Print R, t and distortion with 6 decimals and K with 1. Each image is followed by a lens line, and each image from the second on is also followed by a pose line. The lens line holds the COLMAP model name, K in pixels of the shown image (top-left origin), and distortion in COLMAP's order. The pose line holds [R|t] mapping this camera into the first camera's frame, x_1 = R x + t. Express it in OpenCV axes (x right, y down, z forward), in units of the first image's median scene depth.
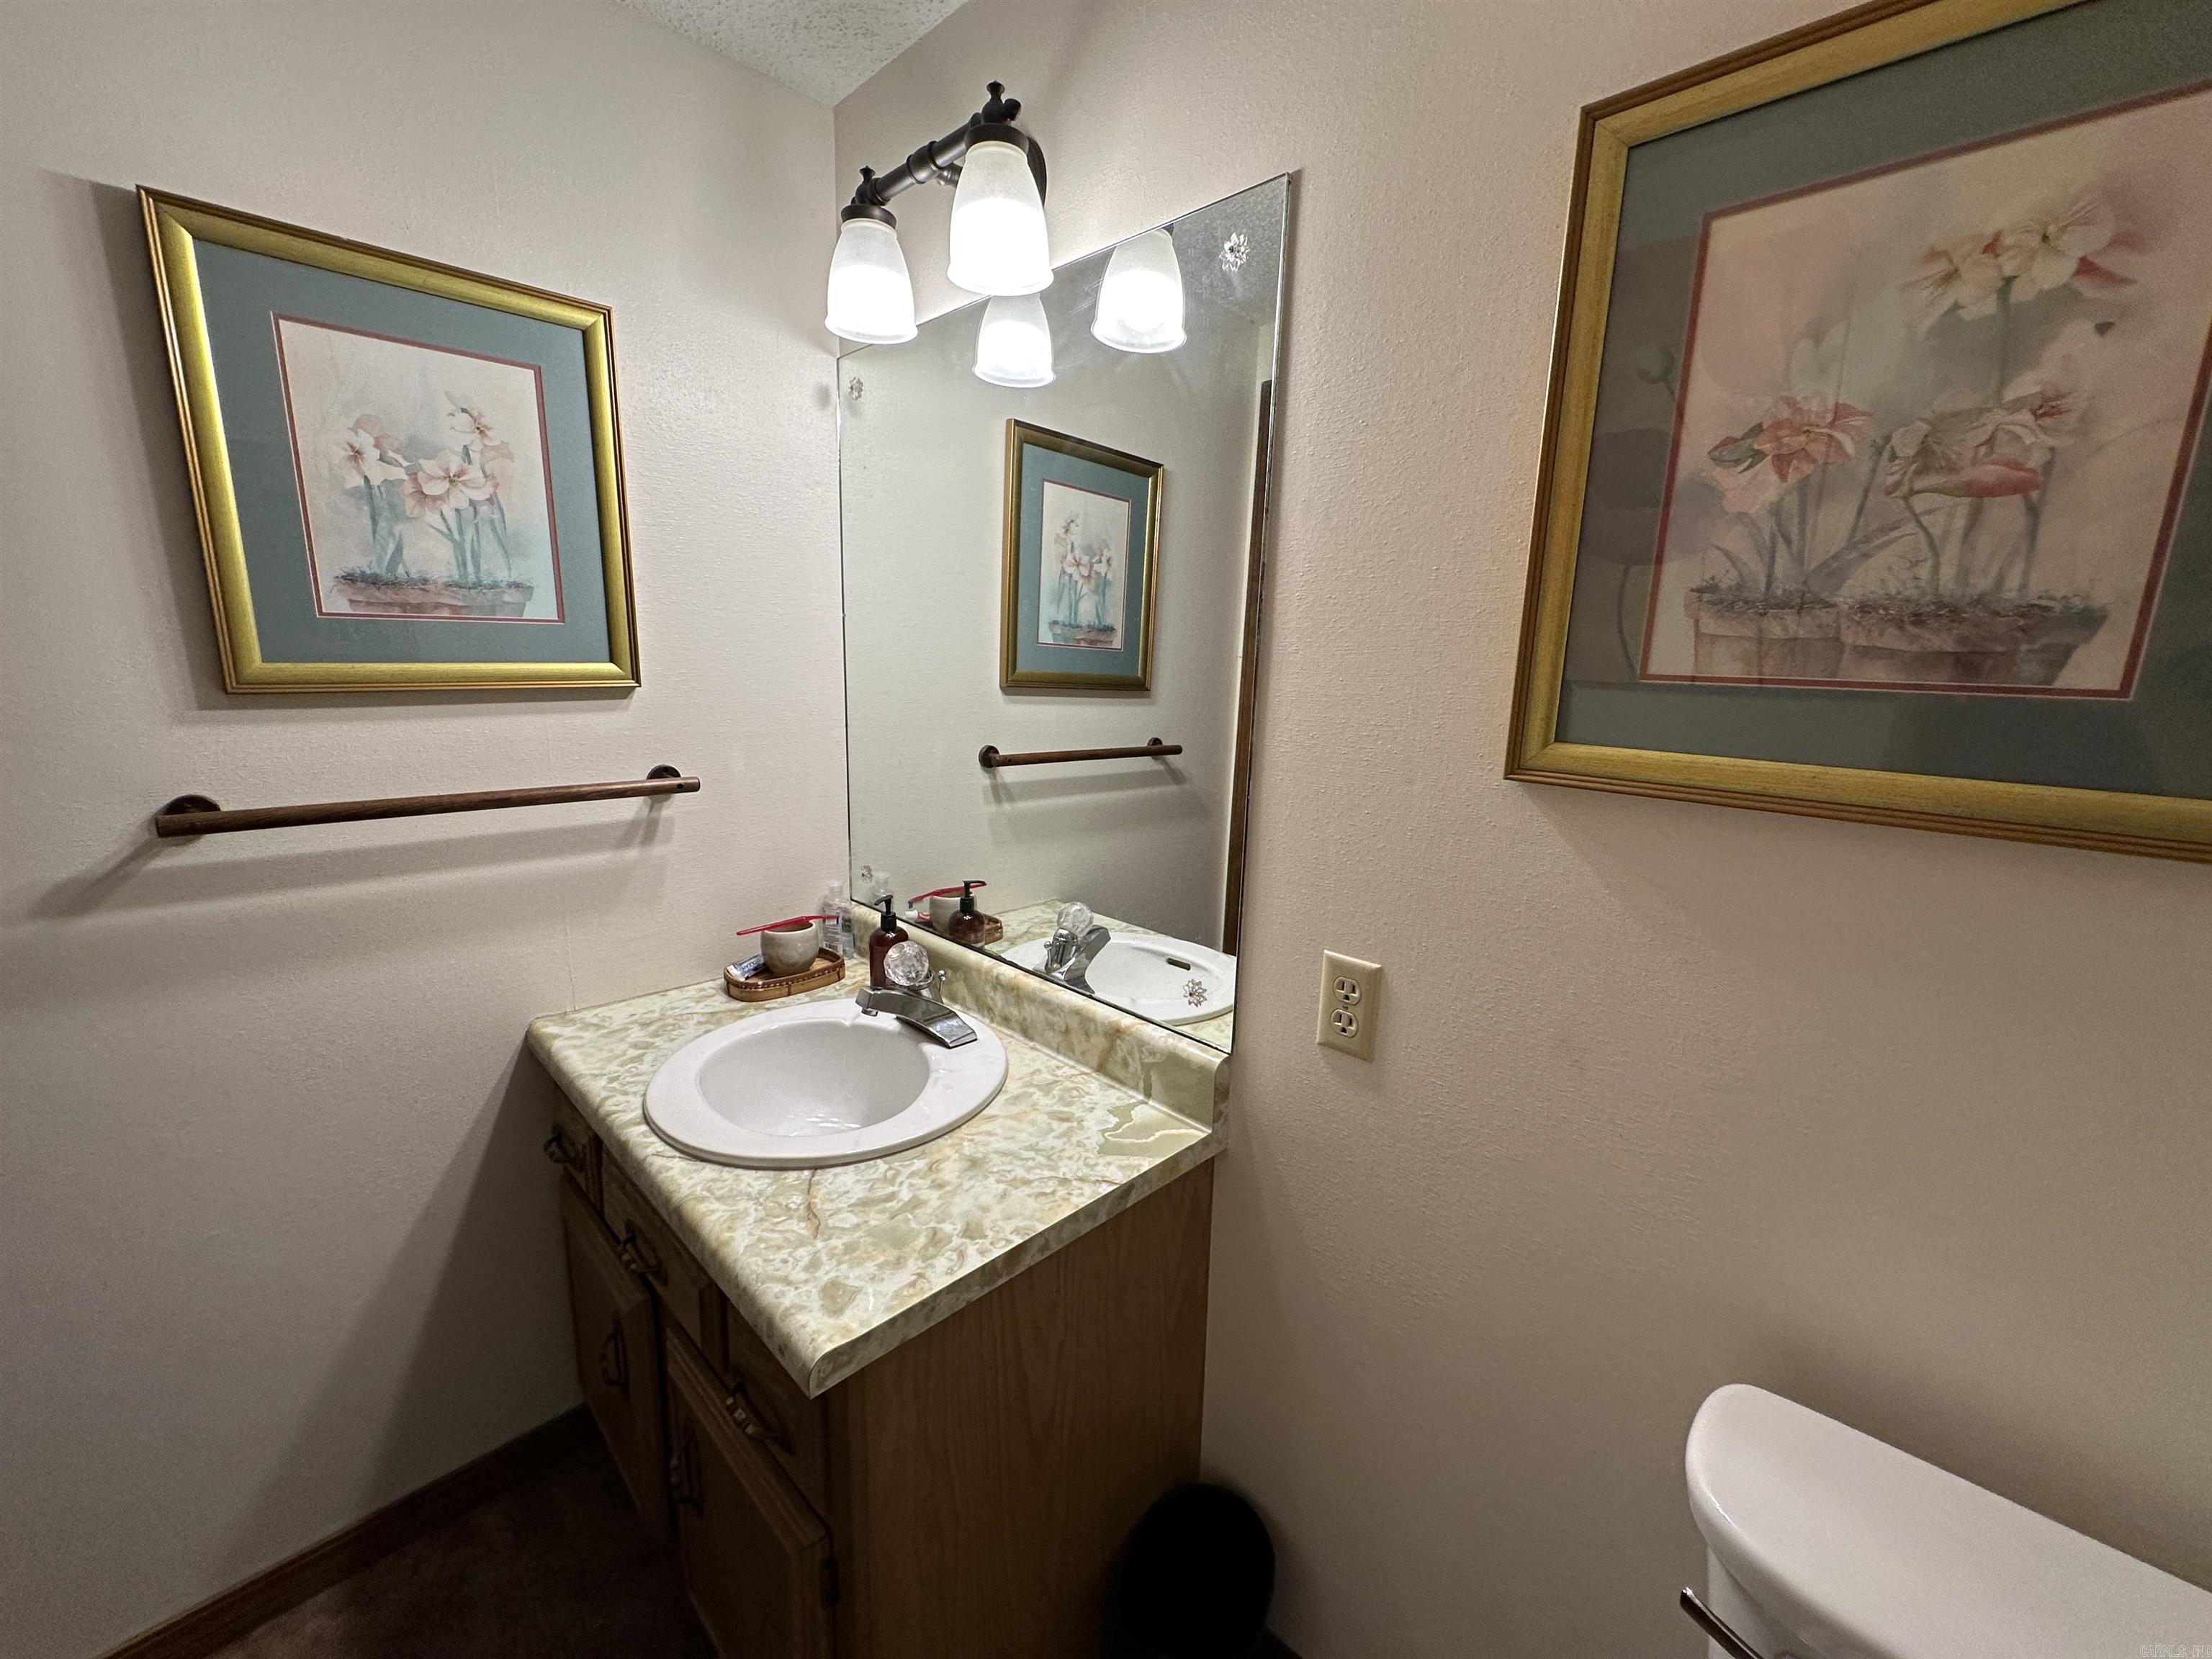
lens RADIAL K [[882.5, 0, 1110.5], [0, 882.5, 830.9], [0, 0, 1]] dist [-0.003407, 0.001034]
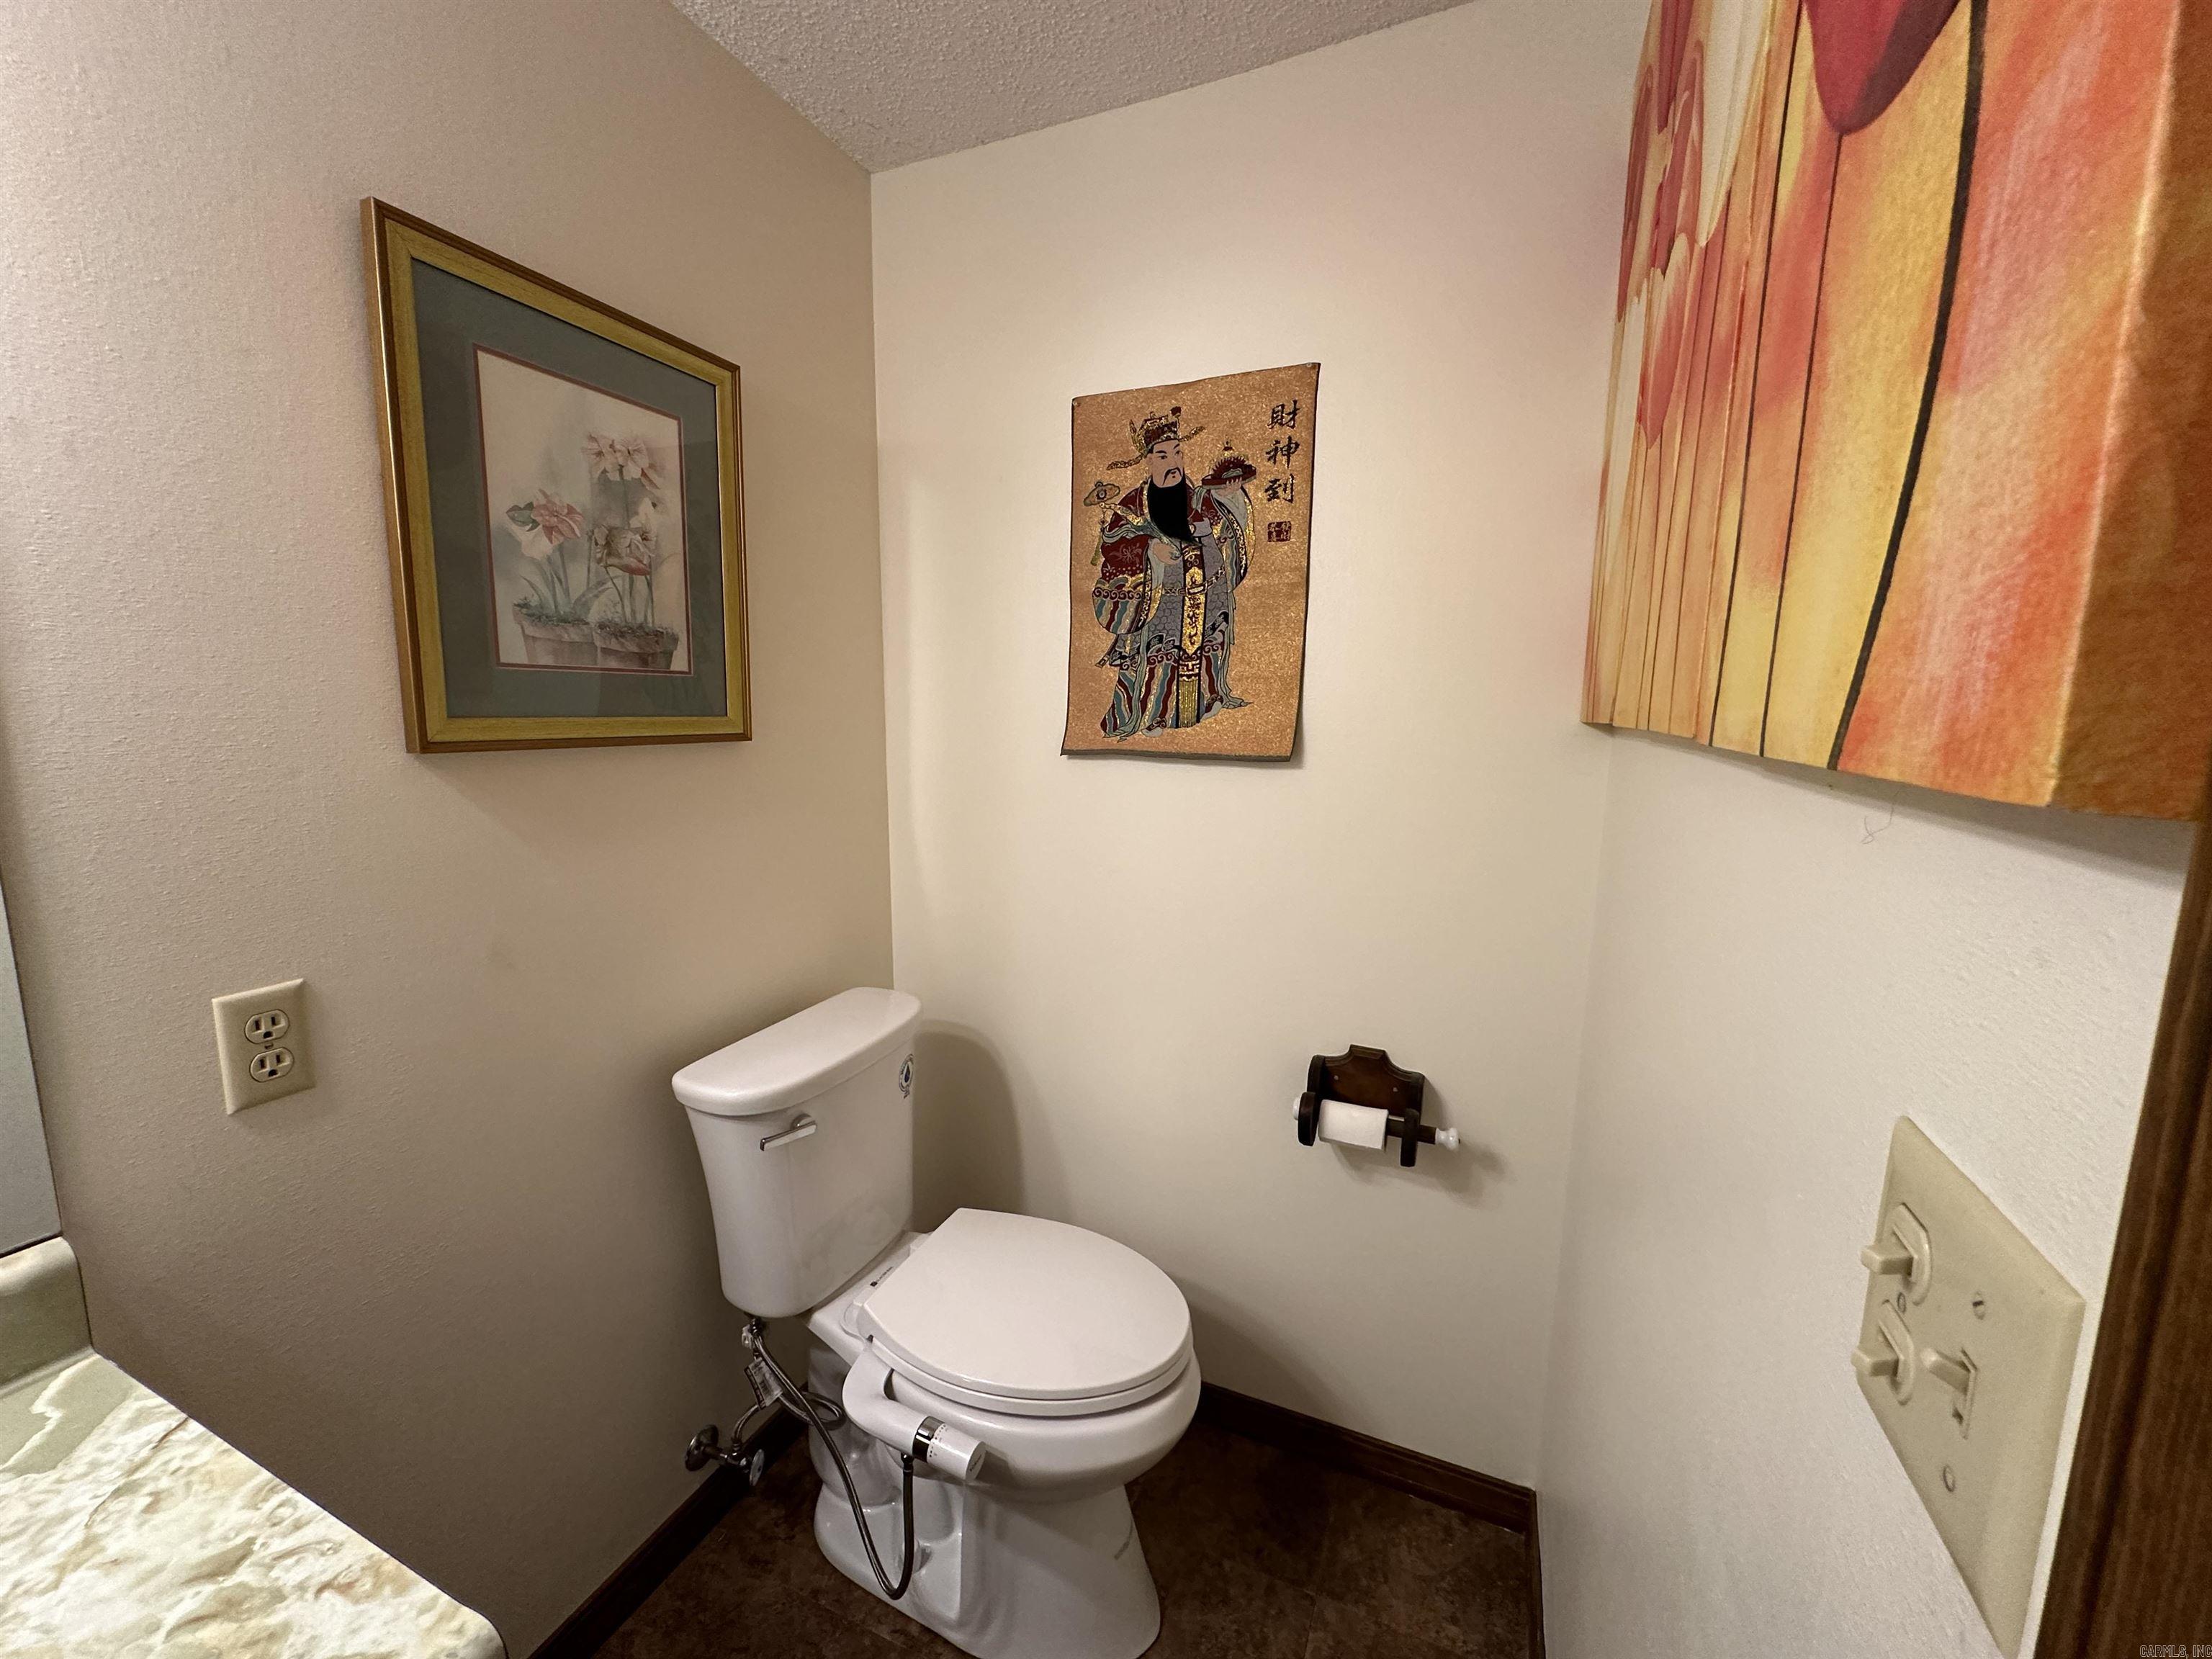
lens RADIAL K [[882.5, 0, 1108.1], [0, 882.5, 830.1], [0, 0, 1]] dist [-0.003407, 0.001034]
pose [[-0.355879, -0.169542, 0.919024, -1.170773], [0.158947, 0.958096, 0.238300, -0.116872], [-0.920916, 0.230882, -0.314018, 0.691357]]
